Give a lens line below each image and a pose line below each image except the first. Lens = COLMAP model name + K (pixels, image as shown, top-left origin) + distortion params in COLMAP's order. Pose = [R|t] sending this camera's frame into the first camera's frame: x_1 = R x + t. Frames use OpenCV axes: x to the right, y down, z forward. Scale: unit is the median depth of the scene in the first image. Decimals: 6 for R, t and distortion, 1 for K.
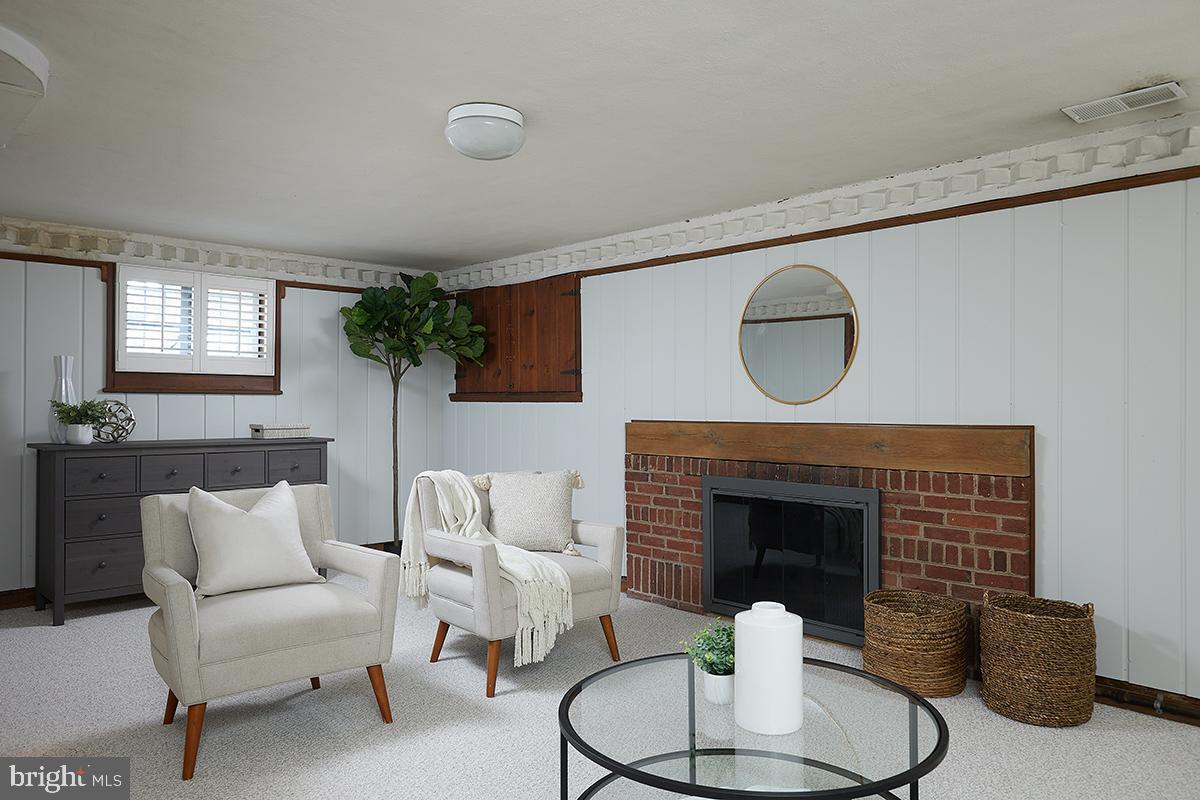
lens RADIAL K [[835.3, 0, 598.6], [0, 835.3, 401.0], [0, 0, 1]] dist [0.009013, 0.004002]
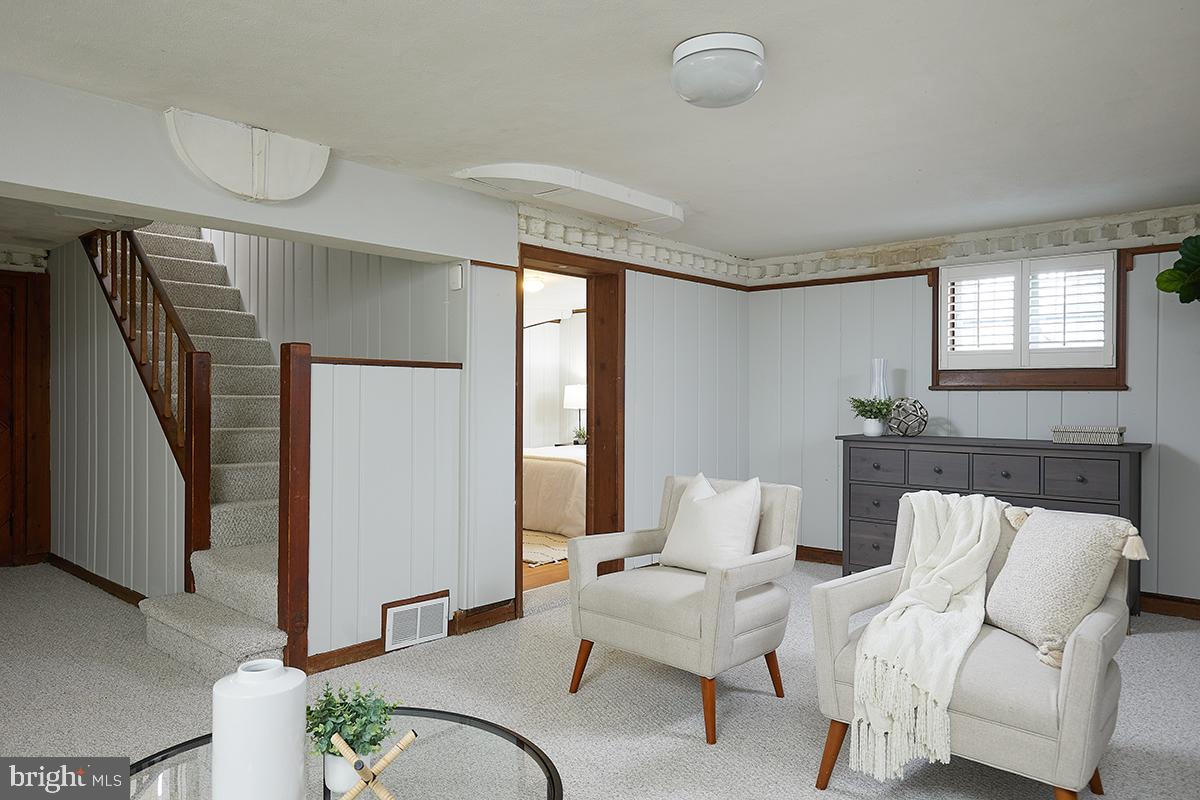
lens RADIAL K [[835.3, 0, 598.5], [0, 835.3, 398.5], [0, 0, 1]] dist [0.009013, 0.004002]
pose [[0.069294, 0.003148, -0.997591, 0.434062], [-0.001280, 0.999994, 0.003066, -0.001942], [0.997595, 0.001065, 0.069298, 0.486254]]
